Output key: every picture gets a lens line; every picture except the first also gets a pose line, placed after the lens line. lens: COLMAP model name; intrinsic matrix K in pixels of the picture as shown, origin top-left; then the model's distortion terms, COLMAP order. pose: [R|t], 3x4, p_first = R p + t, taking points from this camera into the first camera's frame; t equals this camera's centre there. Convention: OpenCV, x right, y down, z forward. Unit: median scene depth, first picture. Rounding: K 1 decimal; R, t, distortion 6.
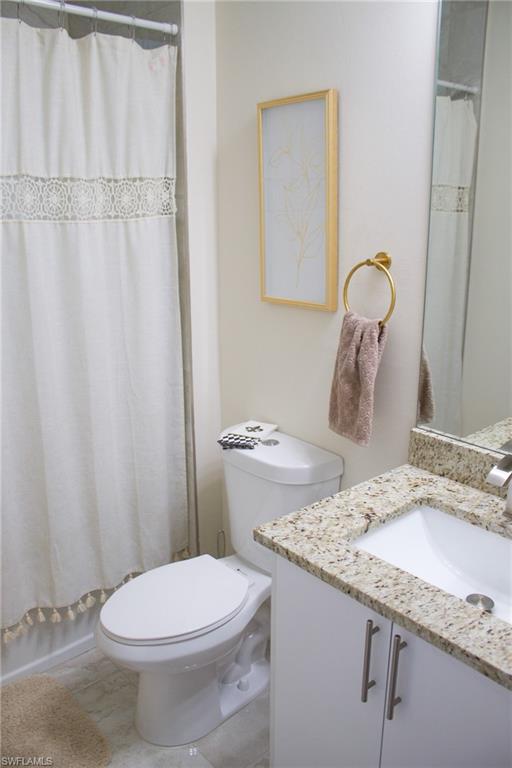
lens RADIAL K [[650.1, 0, 249.1], [0, 650.1, 380.5], [0, 0, 1]] dist [-0.172007, 0.162199]
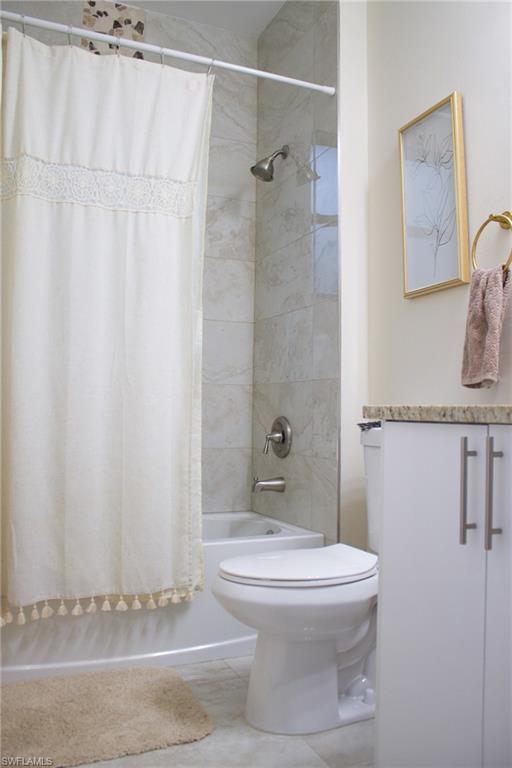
lens RADIAL K [[650.1, 0, 249.1], [0, 650.1, 380.5], [0, 0, 1]] dist [-0.172007, 0.162199]
pose [[0.950694, 0.002947, -0.310118, 0.124384], [-0.104558, 0.944458, -0.311557, 0.431356], [0.291975, 0.328620, 0.898198, 0.019457]]
